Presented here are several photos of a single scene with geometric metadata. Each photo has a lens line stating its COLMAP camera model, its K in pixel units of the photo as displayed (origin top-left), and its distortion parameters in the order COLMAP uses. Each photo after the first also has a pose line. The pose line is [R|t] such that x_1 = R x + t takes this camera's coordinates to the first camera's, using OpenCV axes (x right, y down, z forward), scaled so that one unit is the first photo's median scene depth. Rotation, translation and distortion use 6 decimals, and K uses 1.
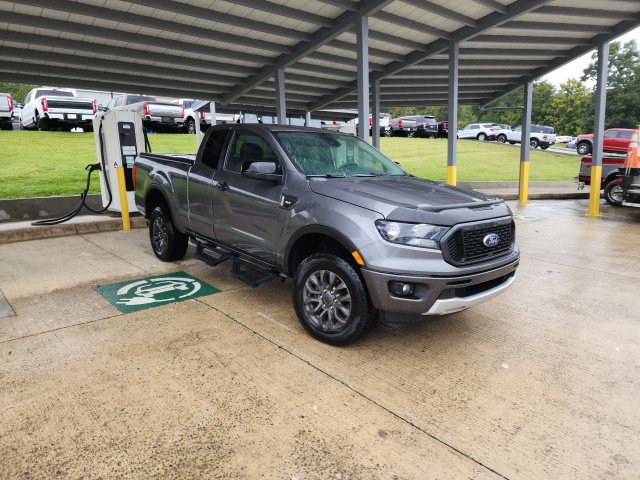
lens RADIAL K [[419.6, 0, 313.1], [0, 419.6, 237.1], [0, 0, 1]] dist [0.078369, -0.068861]
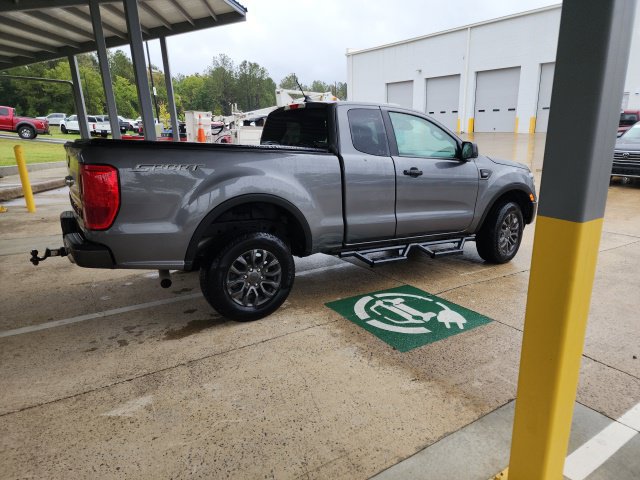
lens RADIAL K [[419.6, 0, 318.3], [0, 419.6, 238.3], [0, 0, 1]] dist [0.078369, -0.068861]
pose [[0.165041, -0.244613, 0.955472, -1.169843], [0.191106, 0.958328, 0.212334, -0.218956], [-0.967595, 0.147553, 0.204911, 1.020236]]
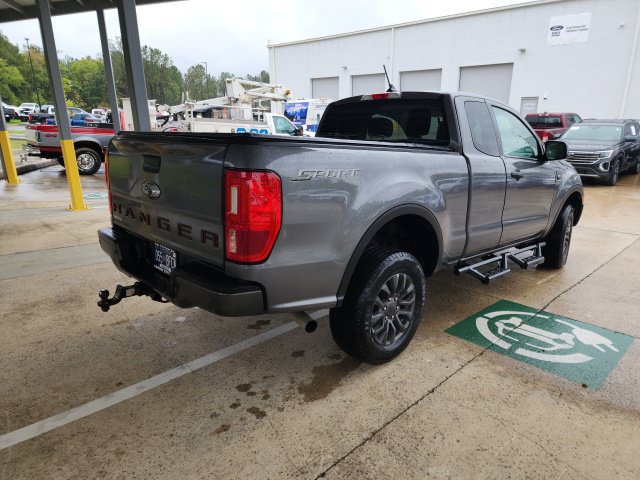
lens RADIAL K [[419.6, 0, 321.2], [0, 419.6, 245.3], [0, 0, 1]] dist [0.078369, -0.068861]
pose [[-0.044835, -0.270837, 0.961580, -1.036254], [0.170201, 0.946405, 0.274499, -0.285261], [-0.984389, 0.175969, 0.003665, 1.388190]]
